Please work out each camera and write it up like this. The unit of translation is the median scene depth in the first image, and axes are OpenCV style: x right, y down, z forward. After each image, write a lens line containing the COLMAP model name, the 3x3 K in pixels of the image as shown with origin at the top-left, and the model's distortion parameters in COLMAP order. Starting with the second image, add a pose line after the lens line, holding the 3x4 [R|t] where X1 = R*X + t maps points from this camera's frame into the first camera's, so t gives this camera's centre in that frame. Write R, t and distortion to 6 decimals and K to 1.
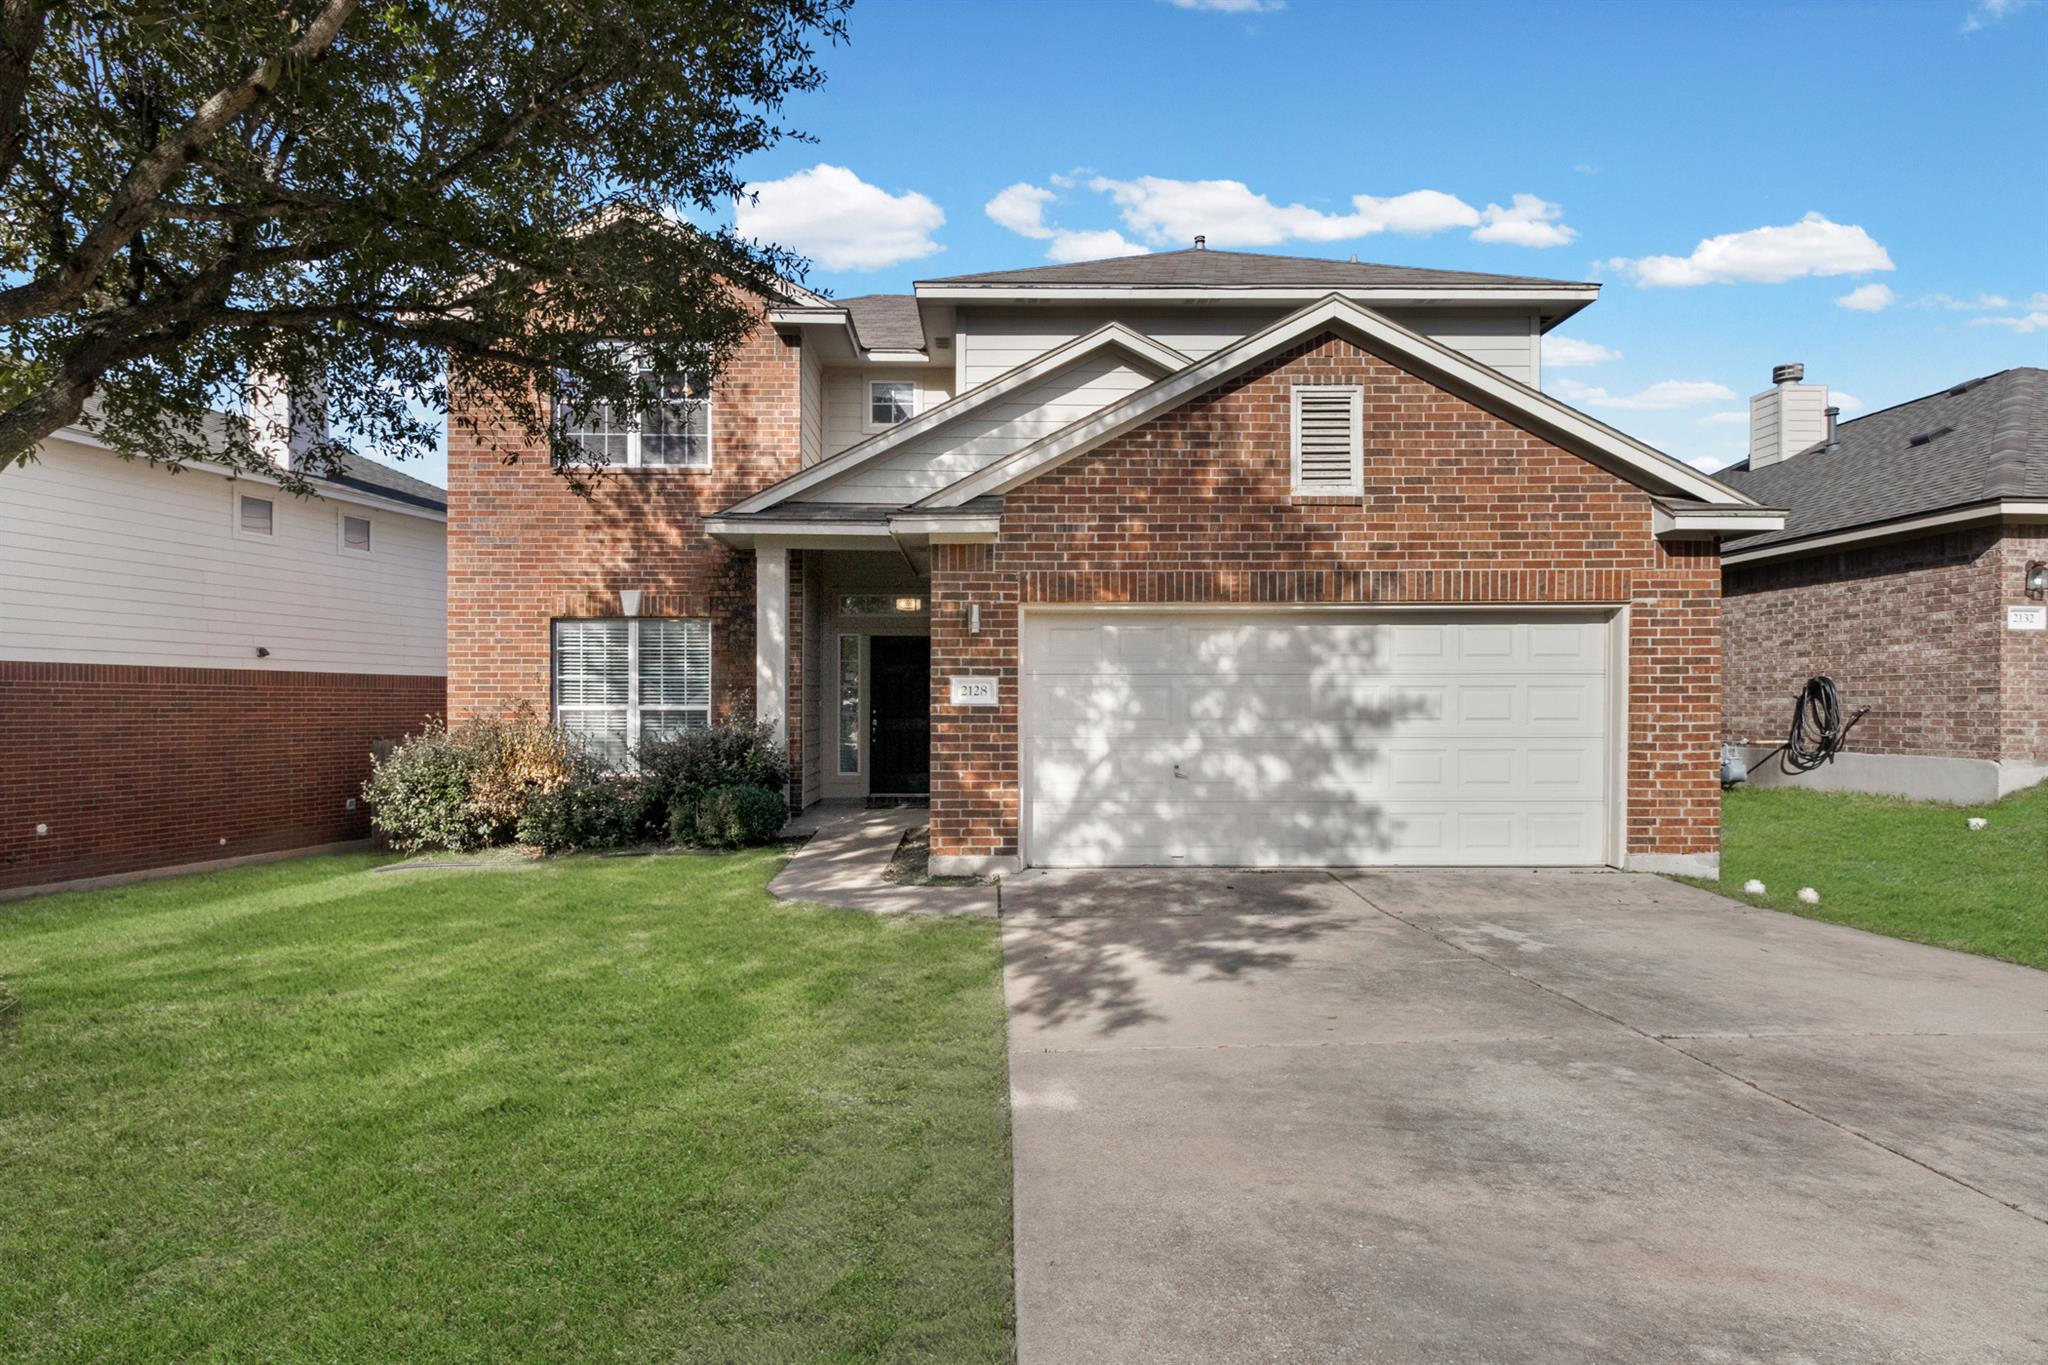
lens RADIAL K [[1115.0, 0, 1024.5], [0, 1115.0, 691.7], [0, 0, 1]] dist [-0.002674, -0.000333]
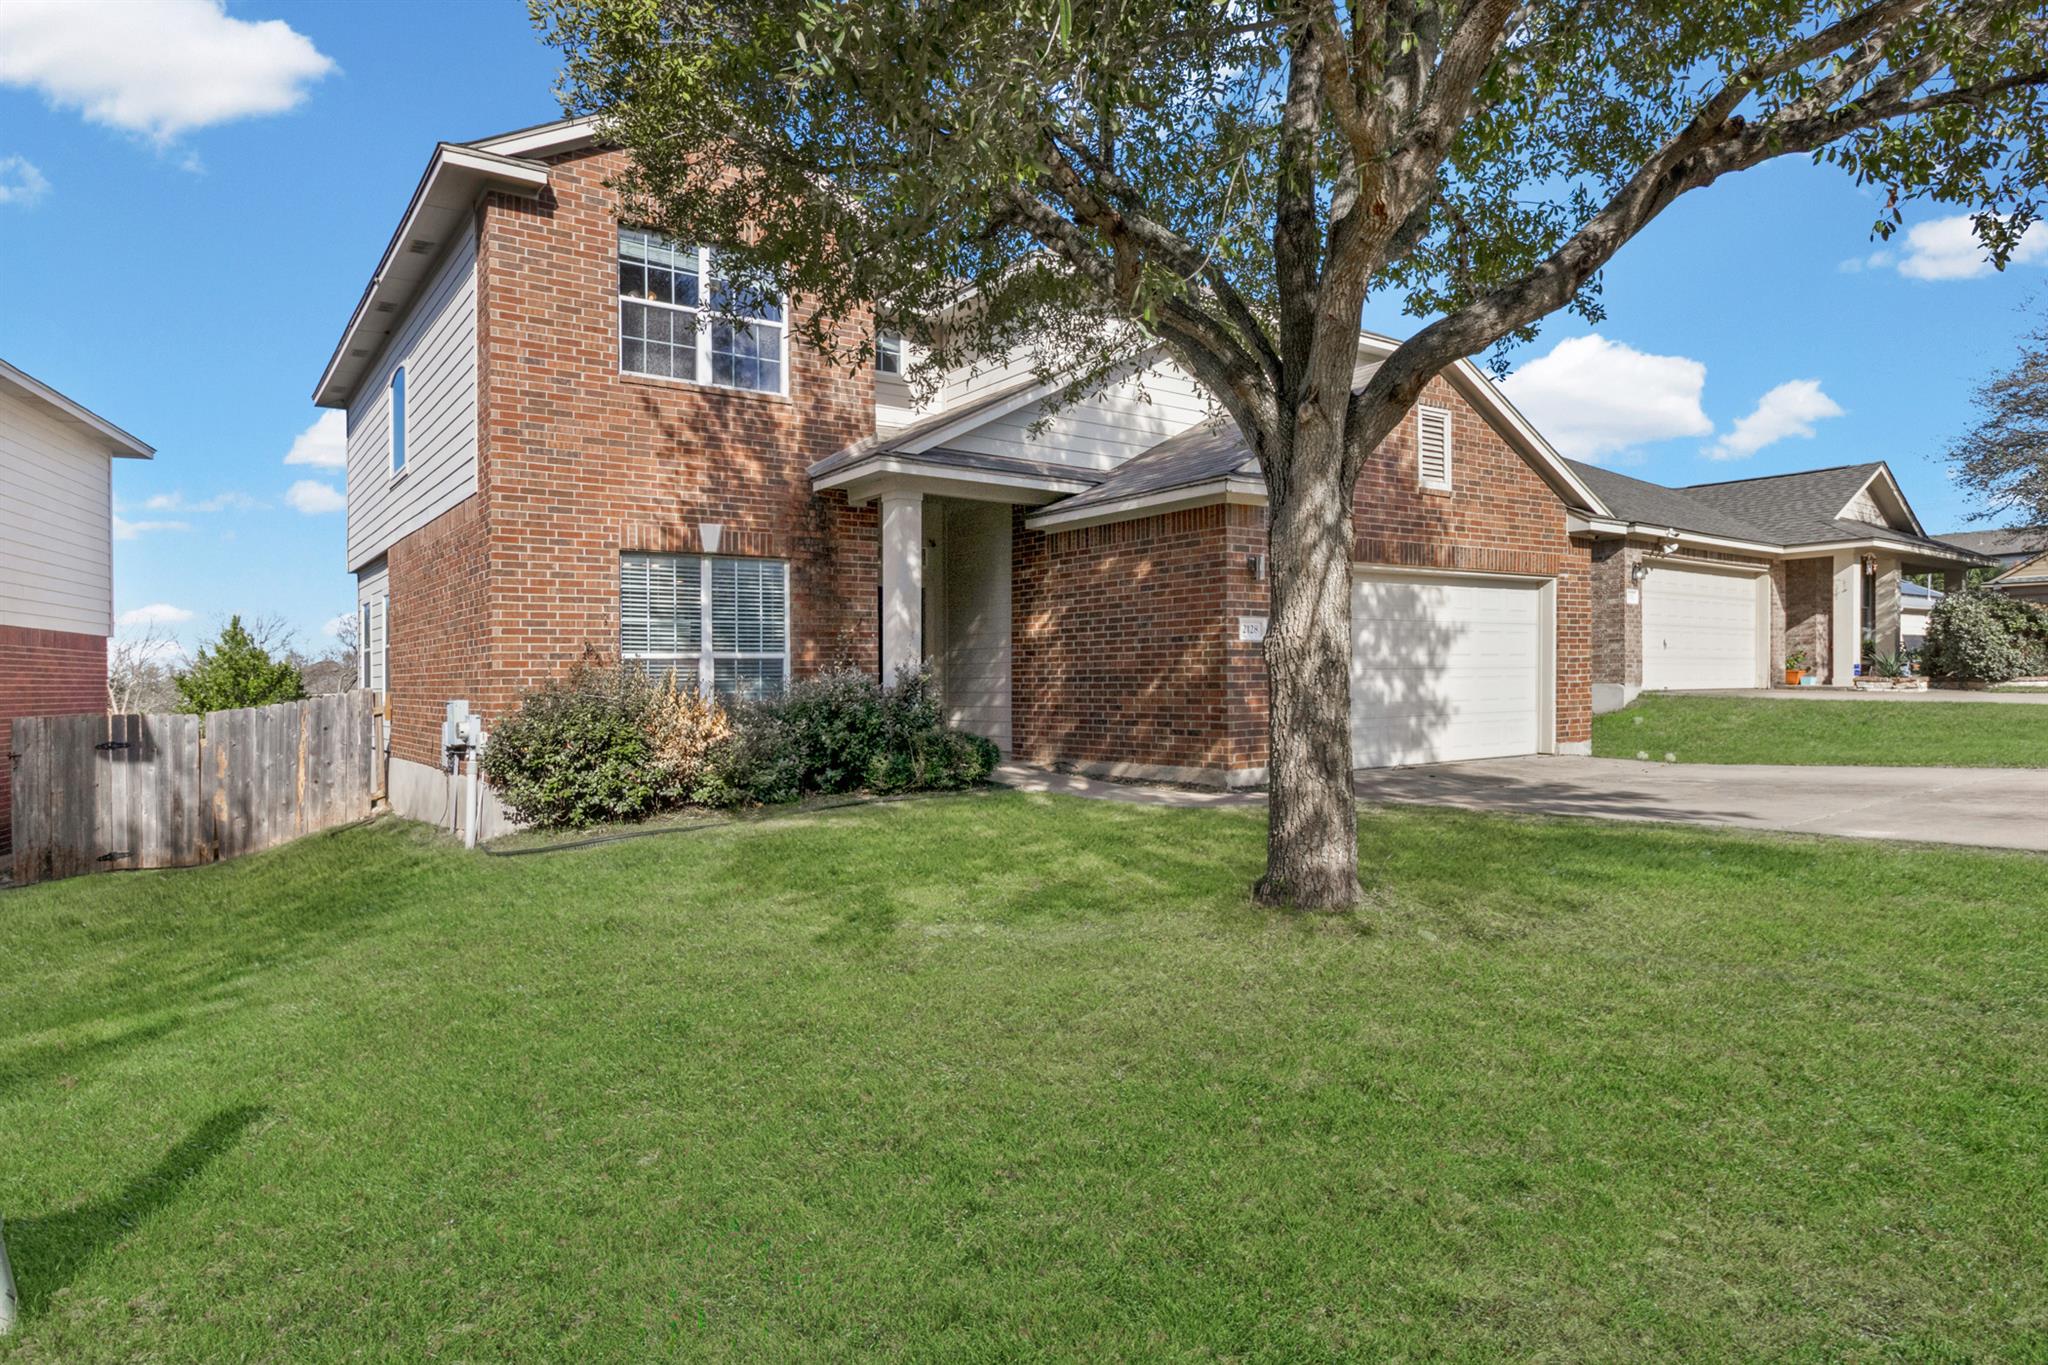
lens RADIAL K [[1169.1, 0, 1022.6], [0, 1169.1, 677.7], [0, 0, 1]] dist [0.004072, 0.000273]
pose [[0.817646, -0.010828, 0.575619, -0.689989], [0.010478, 0.999937, 0.003926, 0.030892], [-0.575625, 0.002821, 0.817709, 0.089059]]
